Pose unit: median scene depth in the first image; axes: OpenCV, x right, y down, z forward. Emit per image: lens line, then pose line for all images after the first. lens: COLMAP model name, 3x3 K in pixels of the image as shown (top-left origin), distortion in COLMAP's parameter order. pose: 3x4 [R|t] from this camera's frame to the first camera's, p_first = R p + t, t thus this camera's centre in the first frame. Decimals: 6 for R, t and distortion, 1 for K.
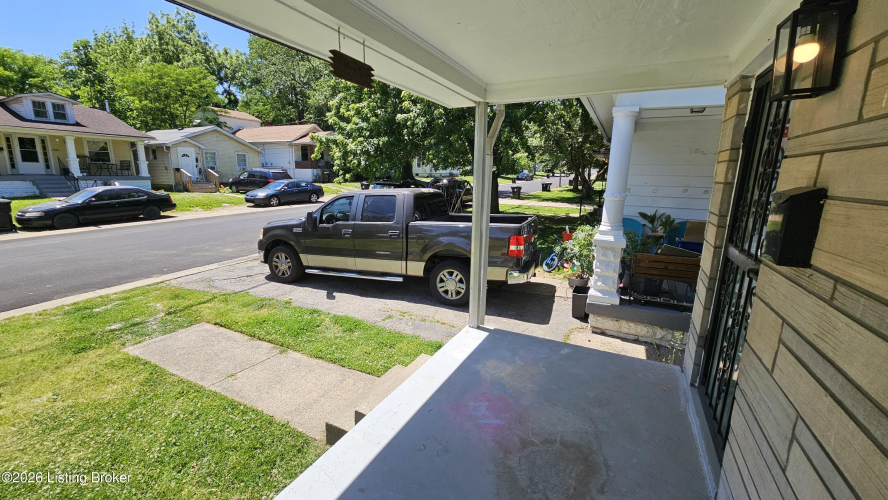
lens RADIAL K [[362.9, 0, 444.9], [0, 362.9, 245.3], [0, 0, 1]] dist [-0.000260, 0.000451]
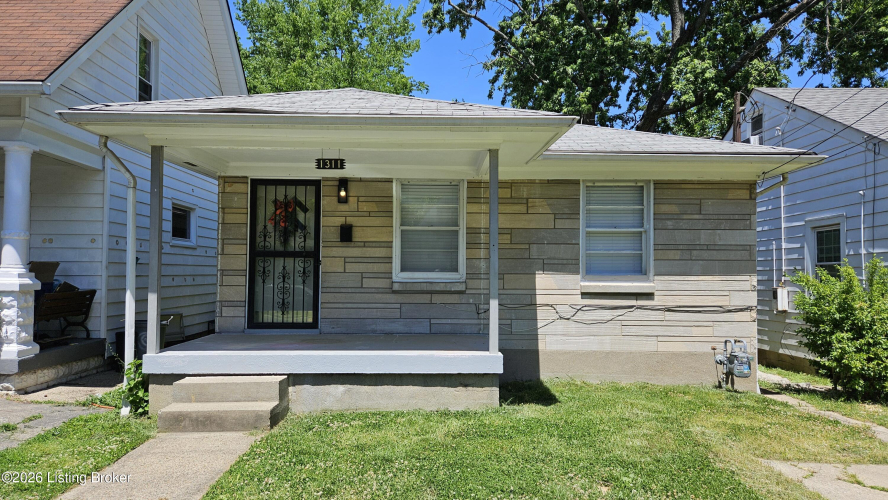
lens RADIAL K [[578.4, 0, 436.9], [0, 578.4, 263.5], [0, 0, 1]] dist [0.077826, -0.063688]
pose [[-0.456829, -0.010921, 0.889488, -1.305960], [0.156669, 0.983307, 0.092535, -0.038641], [-0.875650, 0.181628, -0.447492, 0.747203]]
